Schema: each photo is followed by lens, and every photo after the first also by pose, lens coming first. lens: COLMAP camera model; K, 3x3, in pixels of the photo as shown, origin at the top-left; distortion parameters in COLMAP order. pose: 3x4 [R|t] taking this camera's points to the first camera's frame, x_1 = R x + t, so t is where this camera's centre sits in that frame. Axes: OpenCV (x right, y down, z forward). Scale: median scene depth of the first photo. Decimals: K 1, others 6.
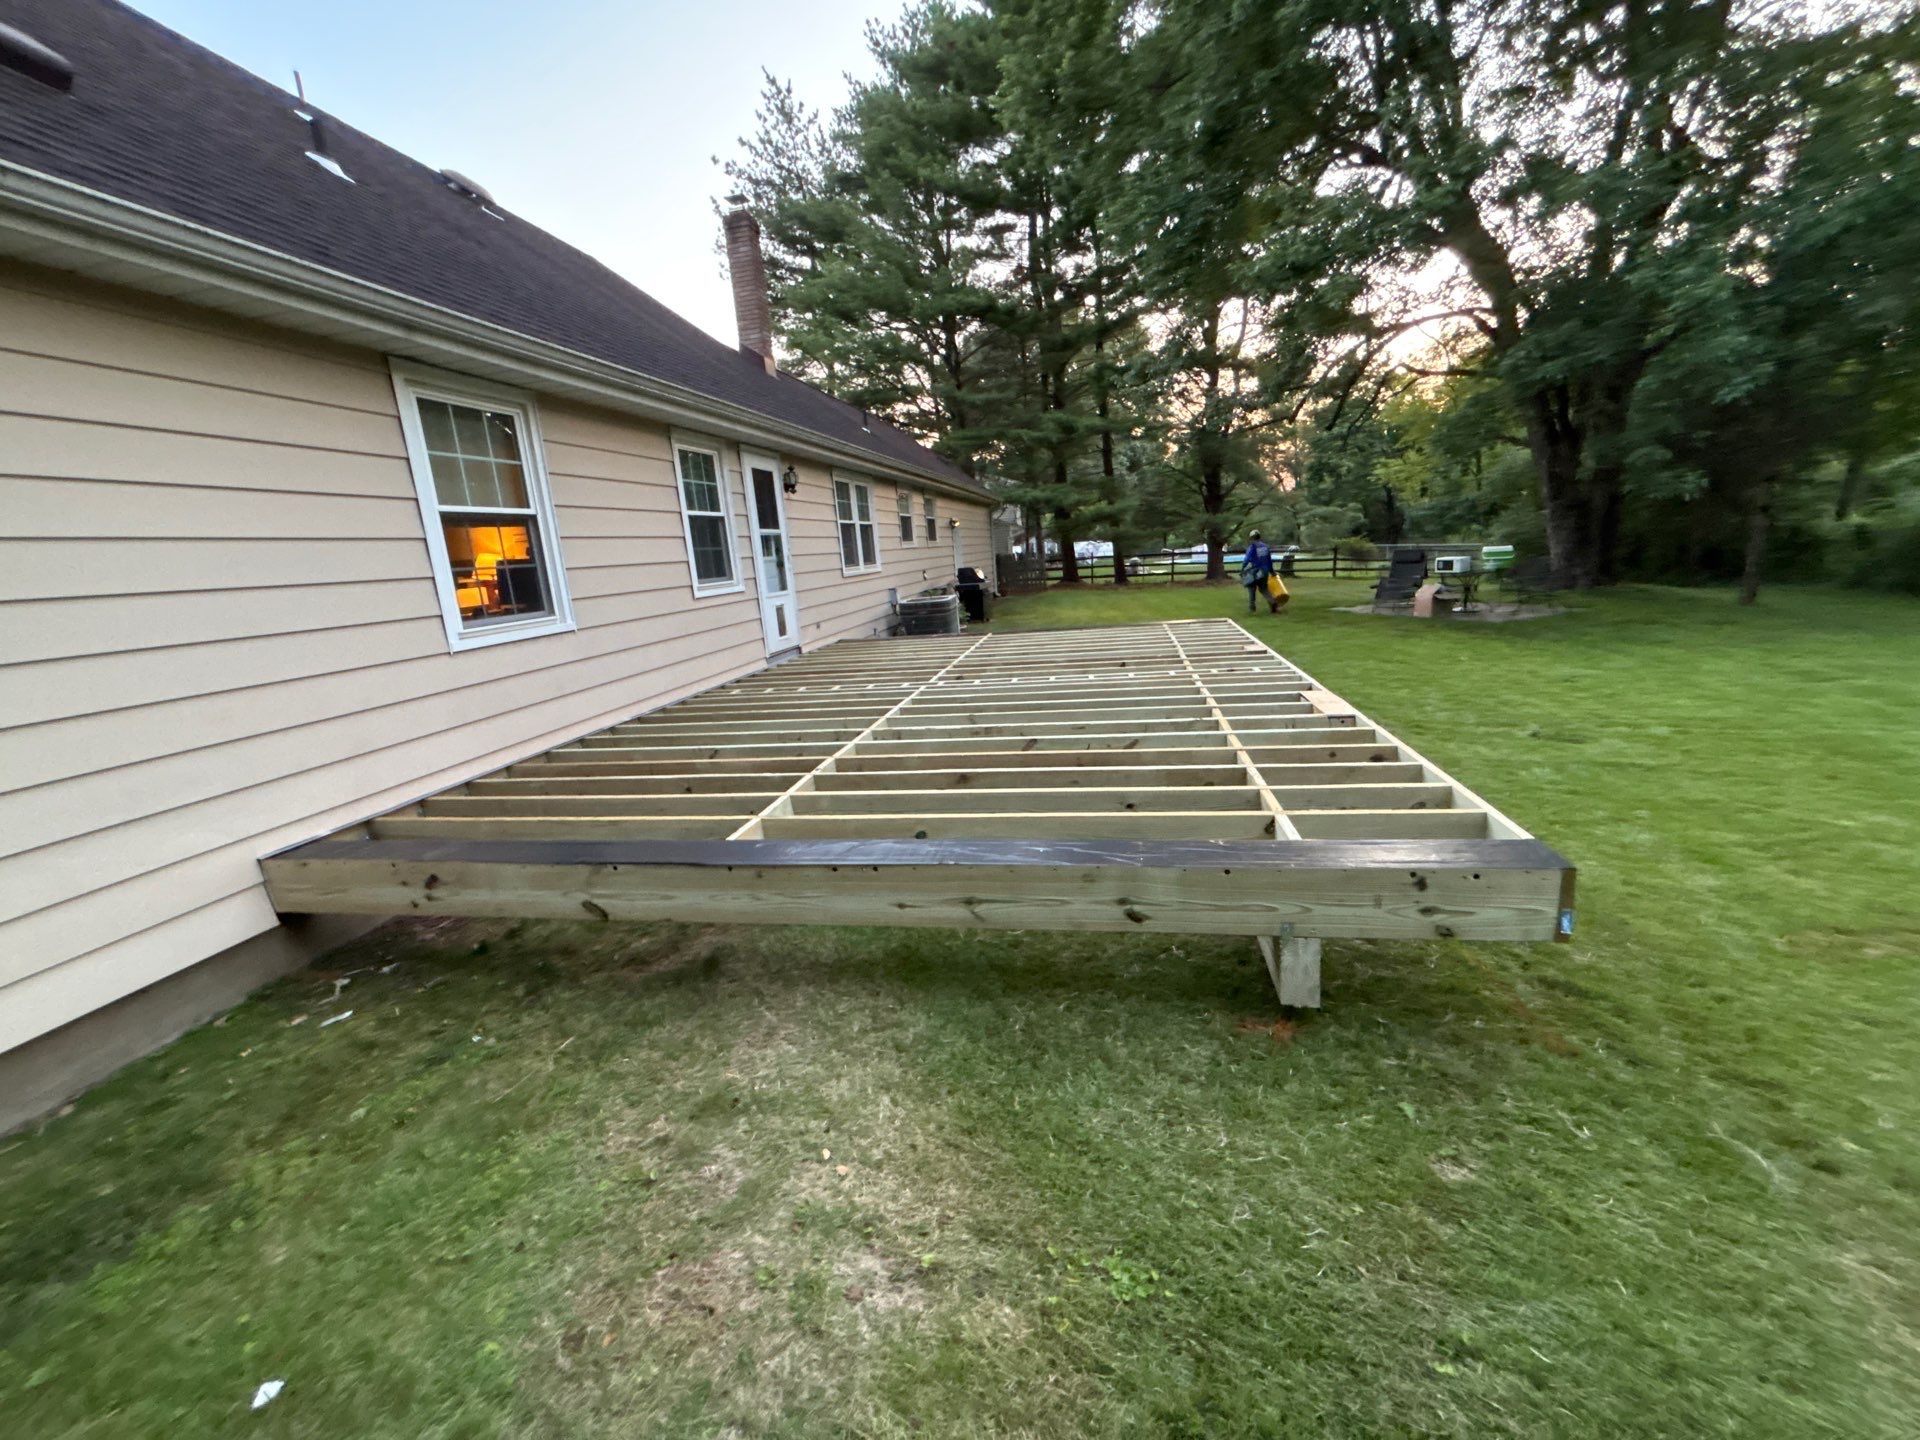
lens RADIAL K [[773.3, 0, 960.0], [0, 773.3, 720.0], [0, 0, 1]] dist [0.001697, -0.000110]
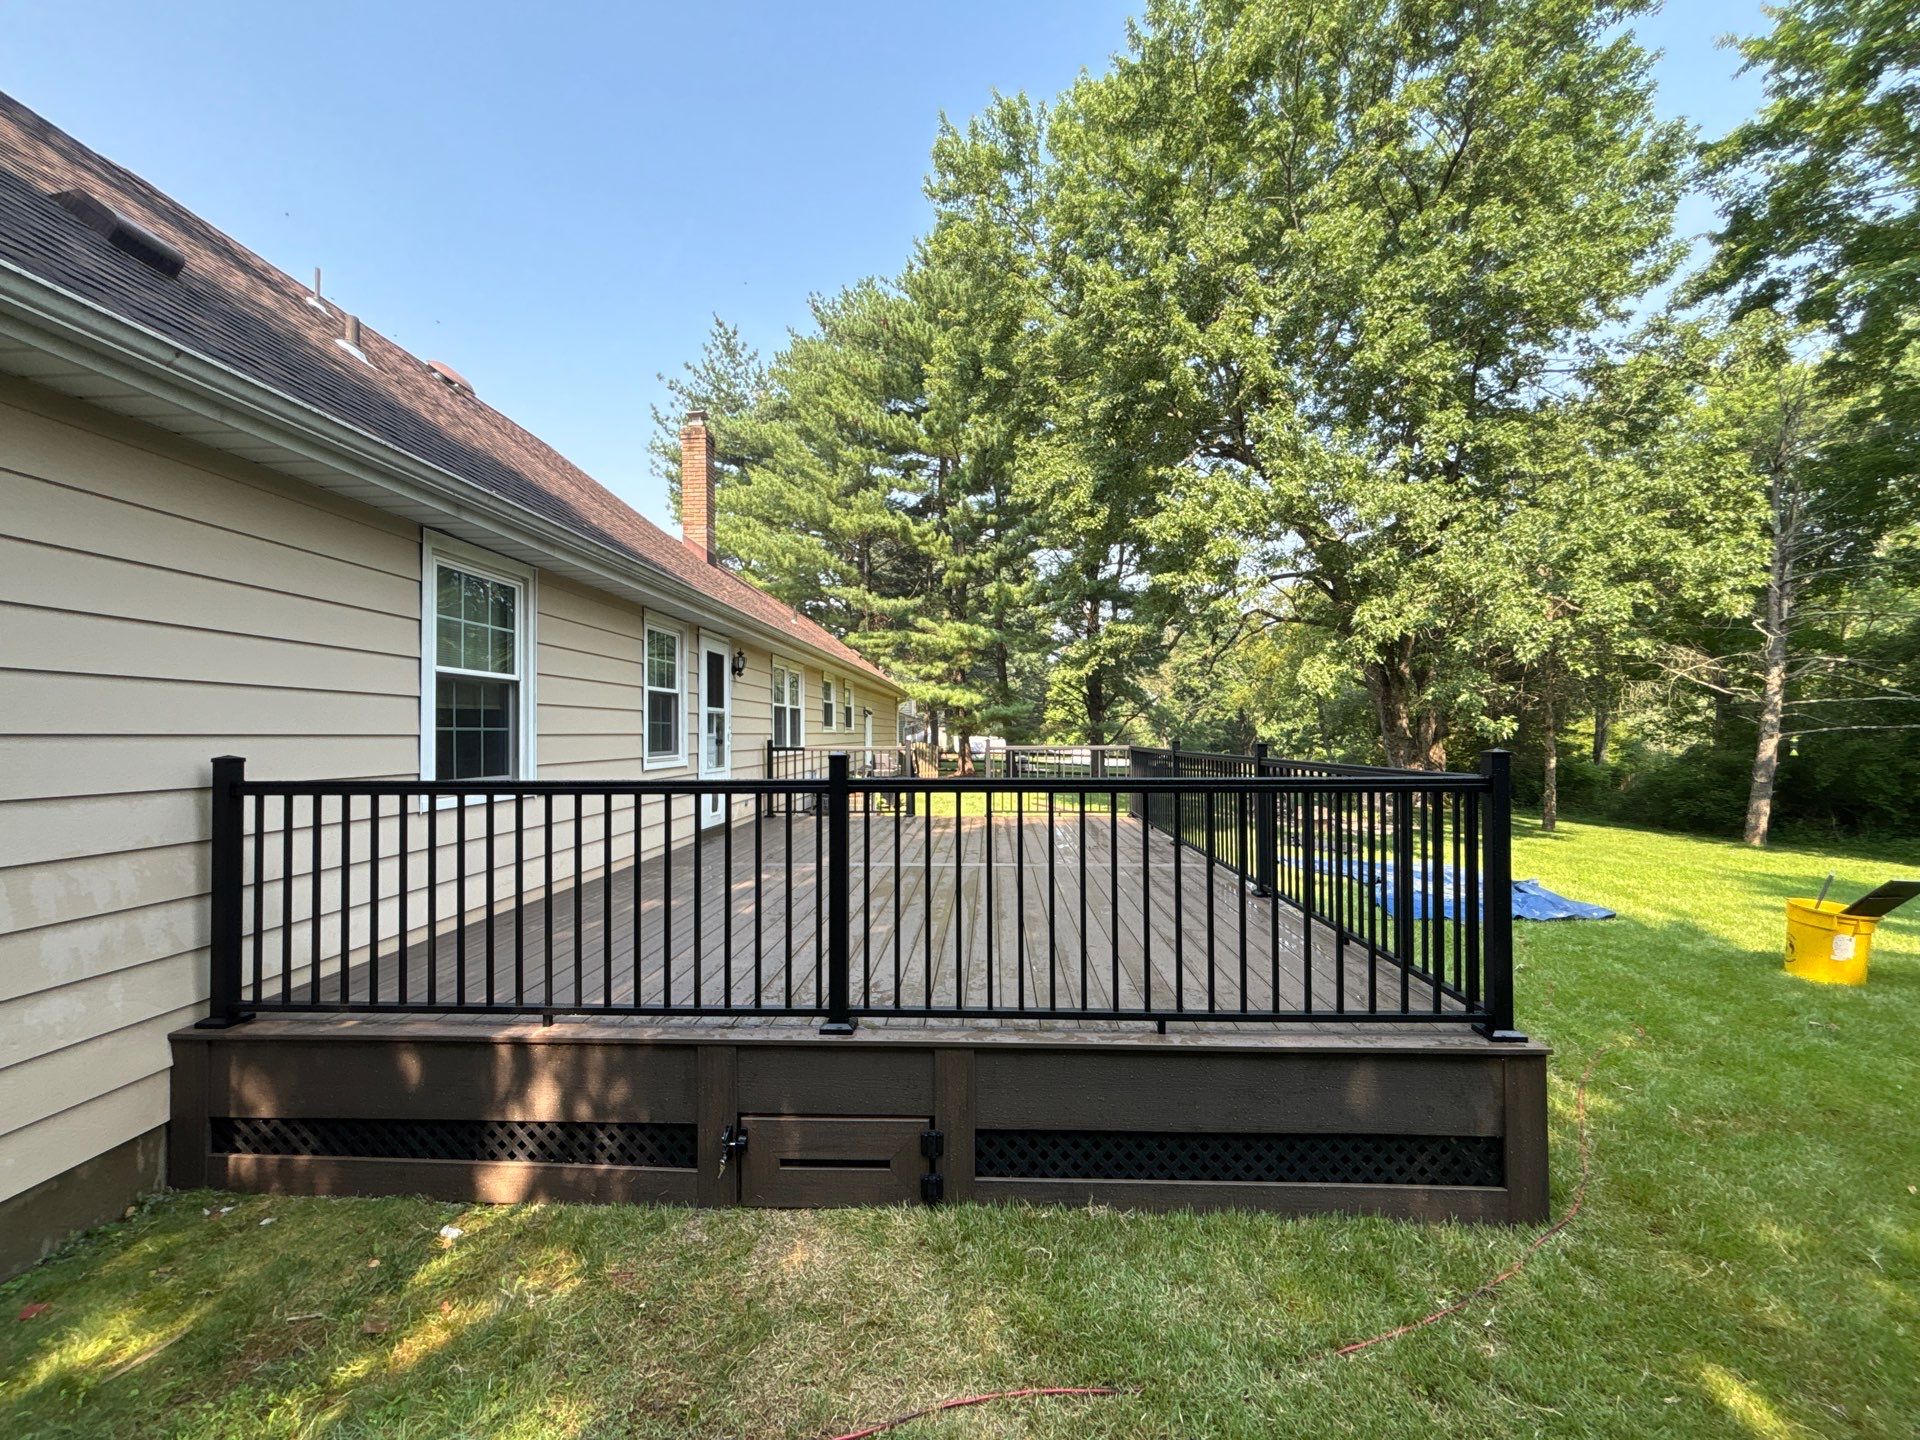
lens RADIAL K [[766.1, 0, 957.4], [0, 766.1, 727.9], [0, 0, 1]] dist [0.017984, -0.000014]
pose [[0.986700, 0.072408, 0.145537, -0.081094], [-0.036977, 0.971819, -0.232811, 0.005314], [-0.158293, 0.224333, 0.961571, -0.030270]]
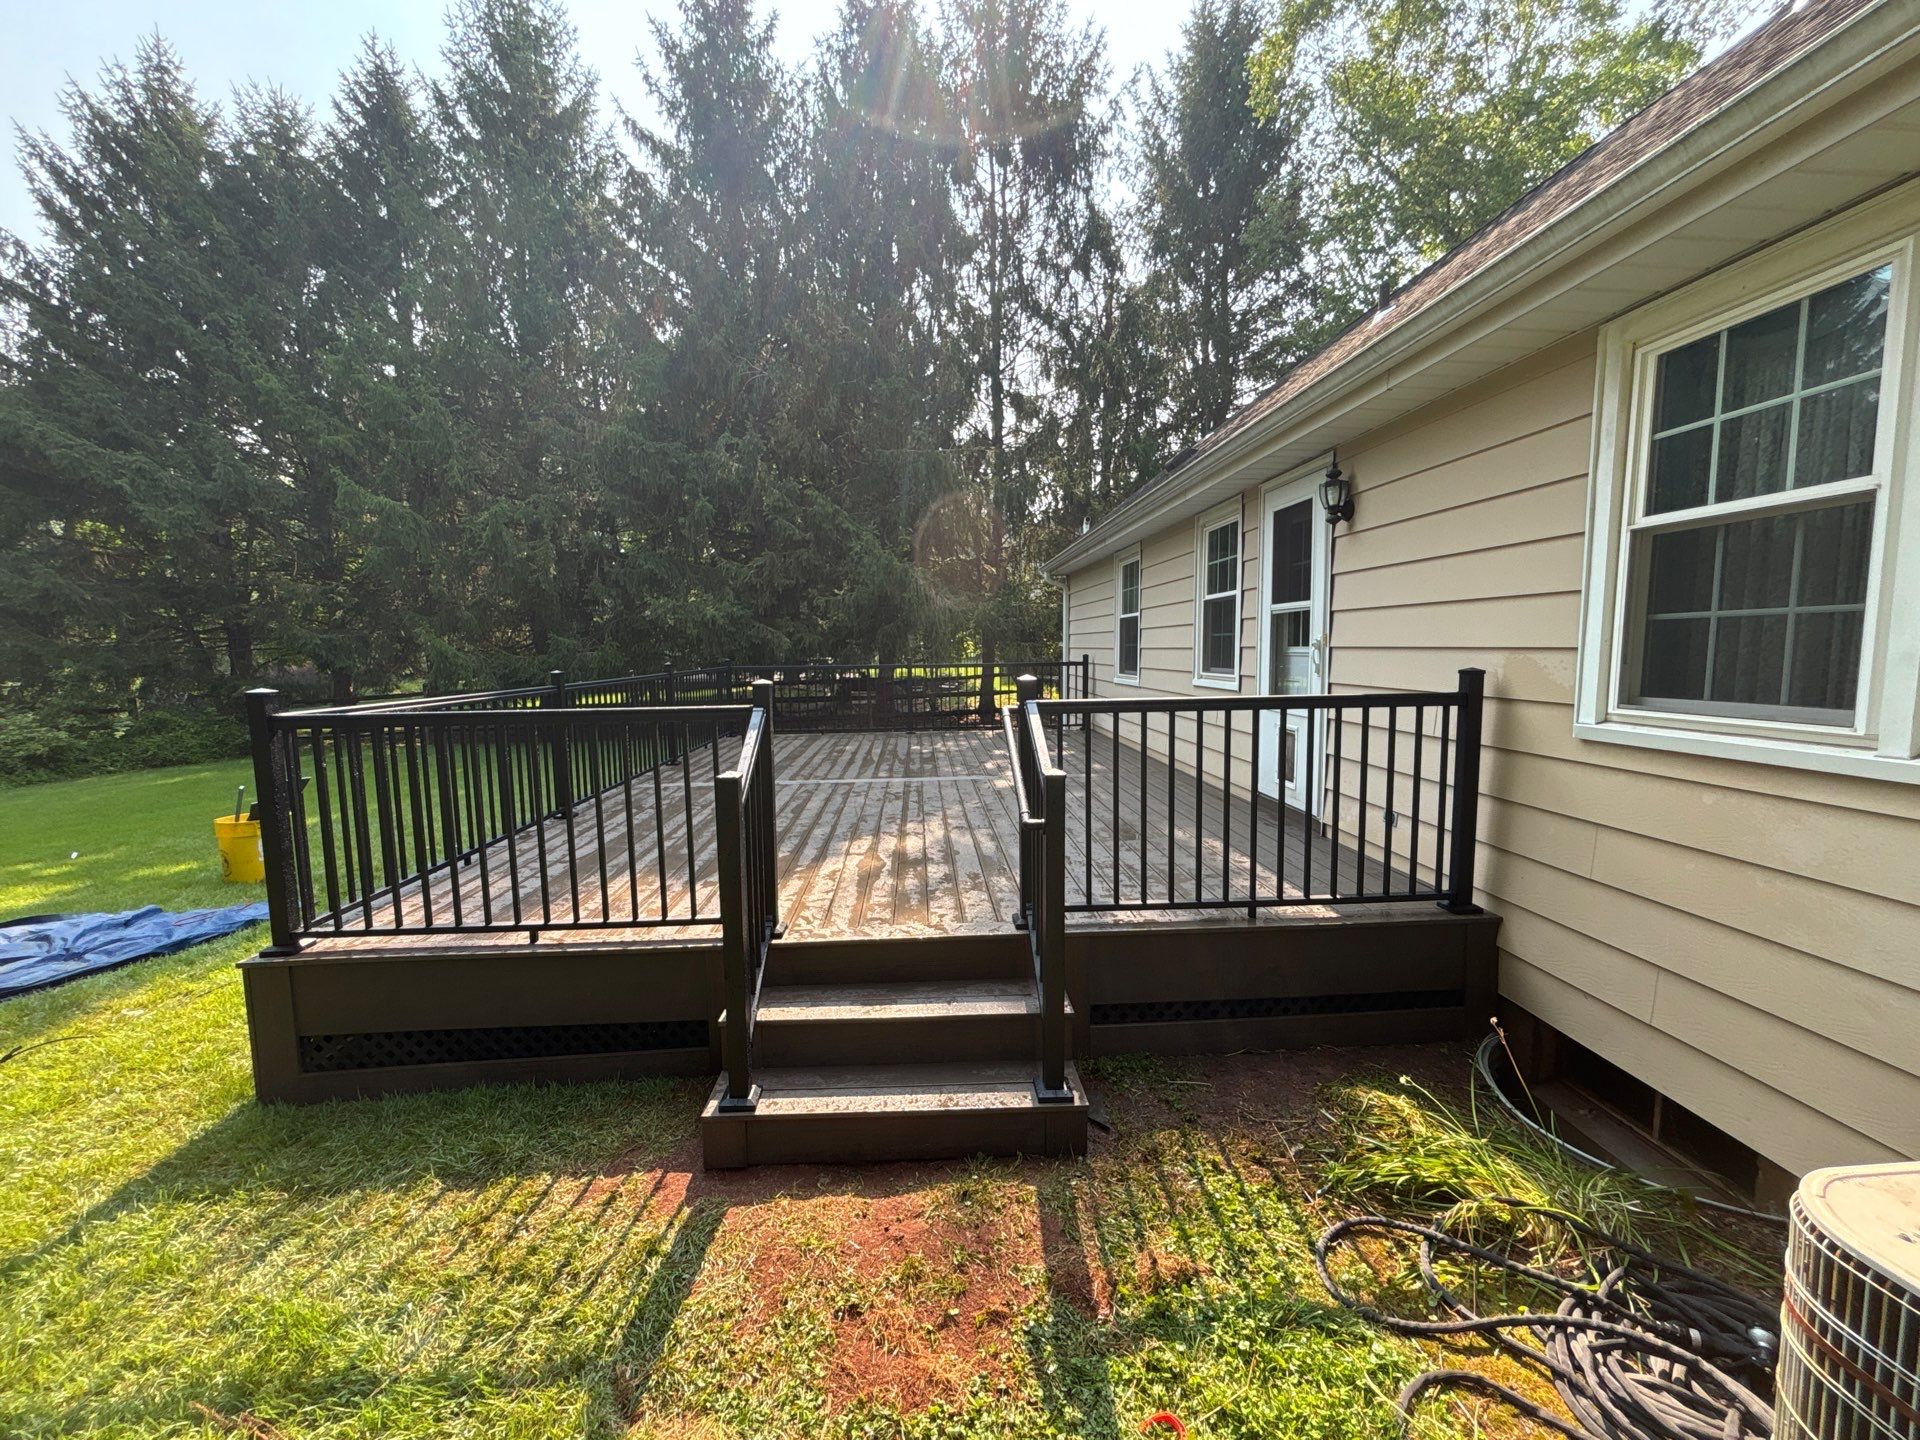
lens RADIAL K [[784.8, 0, 953.9], [0, 784.8, 724.8], [0, 0, 1]] dist [-0.005241, 0.000178]
pose [[-0.967482, 0.116046, -0.224748, 0.163975], [0.037761, 0.944853, 0.325311, -0.396232], [0.250105, 0.306245, -0.918510, 1.651090]]
